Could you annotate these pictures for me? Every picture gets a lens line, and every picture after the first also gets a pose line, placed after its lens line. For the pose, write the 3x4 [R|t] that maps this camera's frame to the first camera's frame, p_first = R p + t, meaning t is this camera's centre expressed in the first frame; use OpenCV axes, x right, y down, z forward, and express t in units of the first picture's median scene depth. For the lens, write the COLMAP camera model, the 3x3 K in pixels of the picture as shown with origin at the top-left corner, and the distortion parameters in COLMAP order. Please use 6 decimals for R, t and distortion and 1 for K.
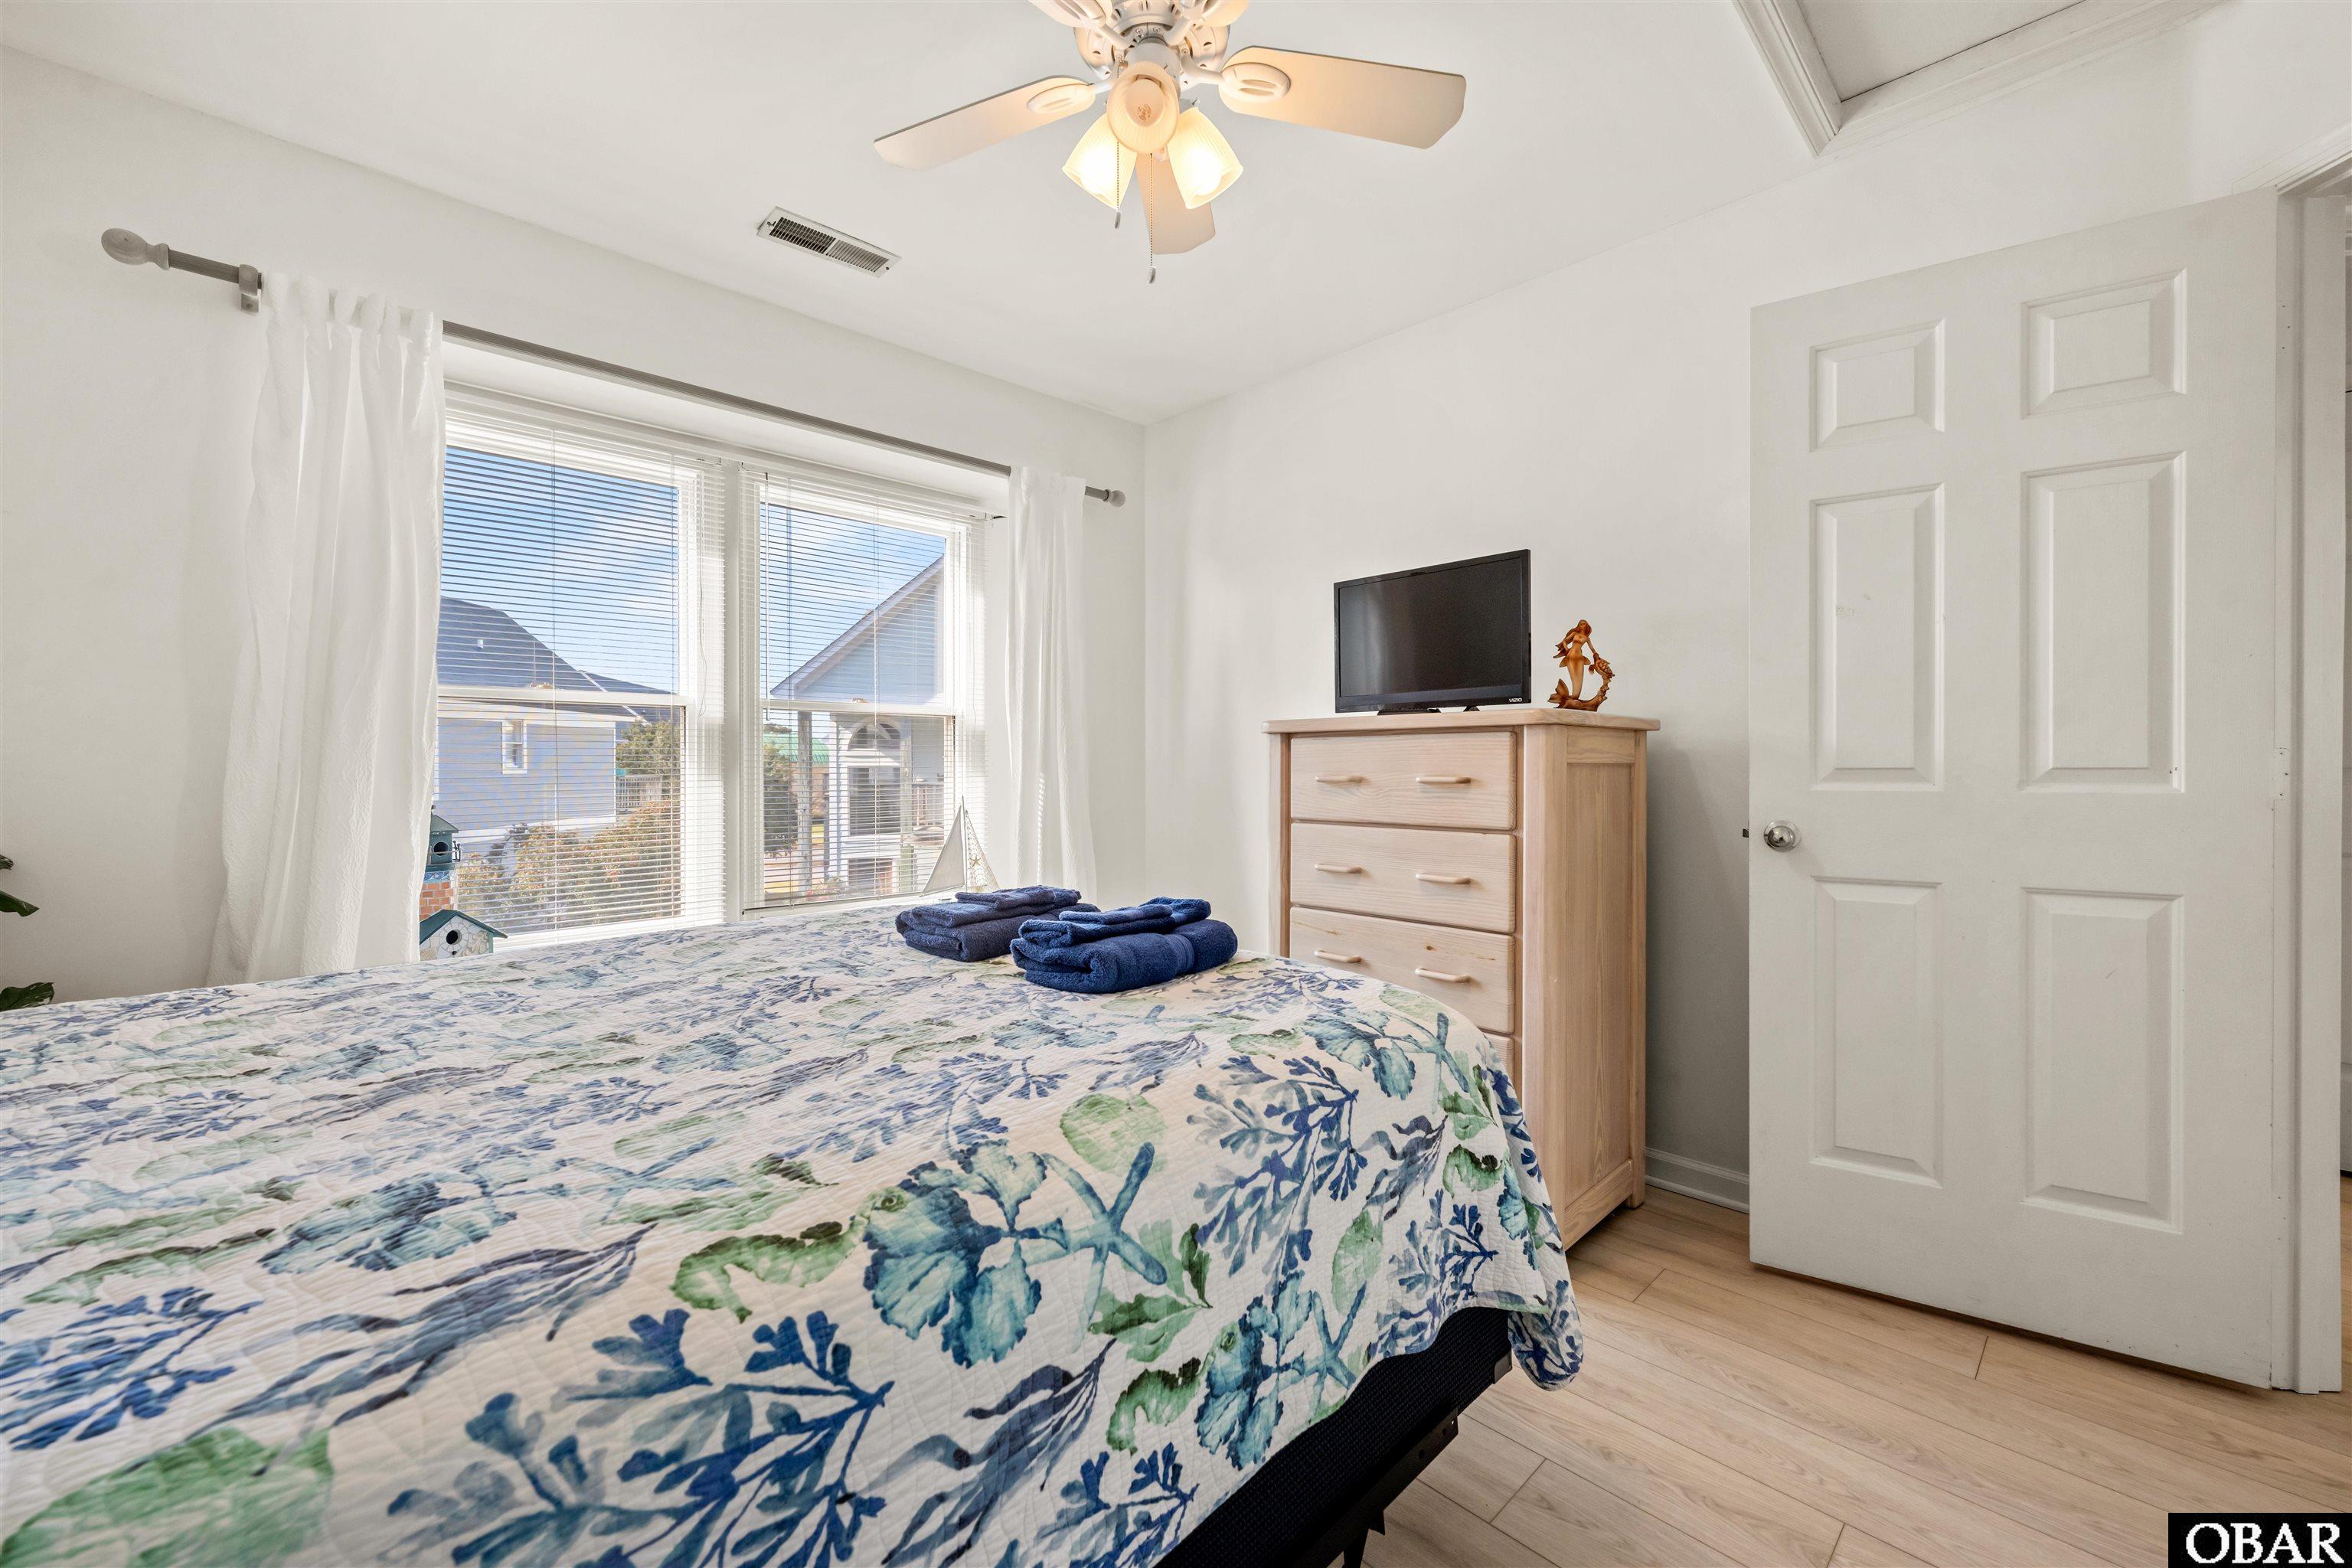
lens RADIAL K [[936.0, 0, 1173.9], [0, 936.0, 776.0], [0, 0, 1]] dist [-0.001114, -0.000127]
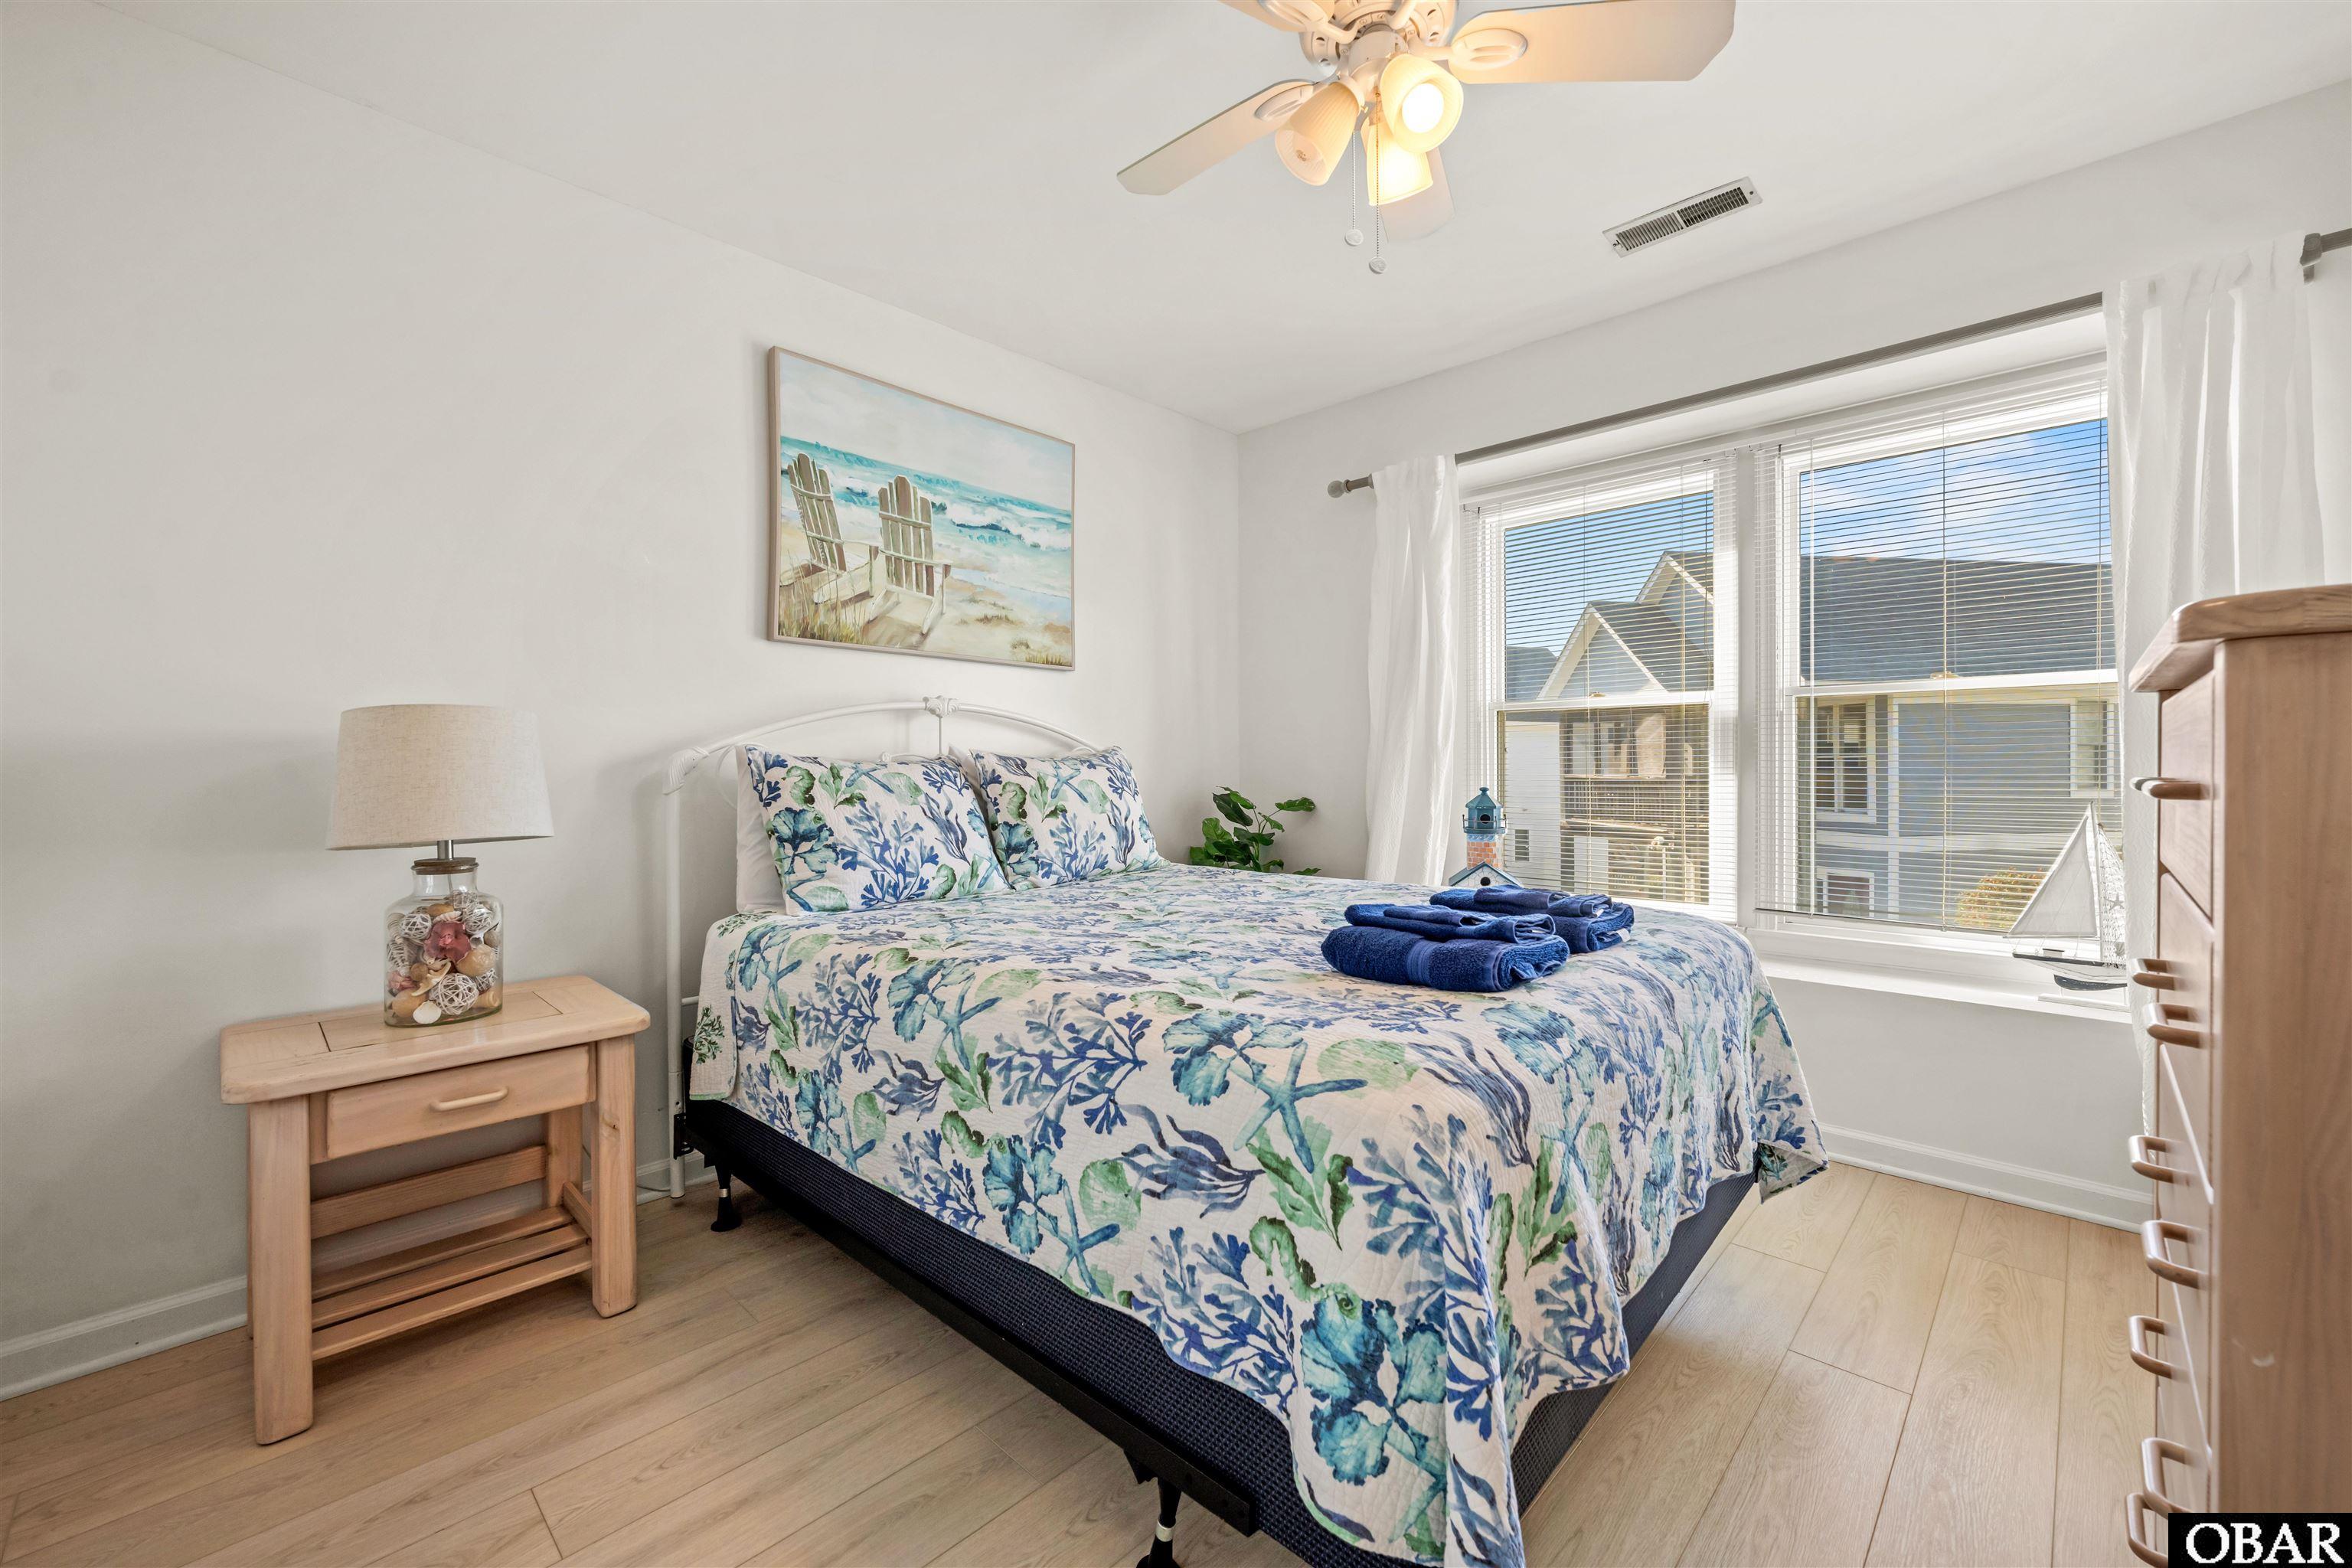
lens RADIAL K [[936.0, 0, 1173.9], [0, 936.0, 776.0], [0, 0, 1]] dist [-0.001114, -0.000127]
pose [[0.039893, 0.012430, -0.999127, 1.466093], [-0.006832, 0.999903, 0.012167, -0.008917], [0.999181, 0.006341, 0.039974, 1.137137]]
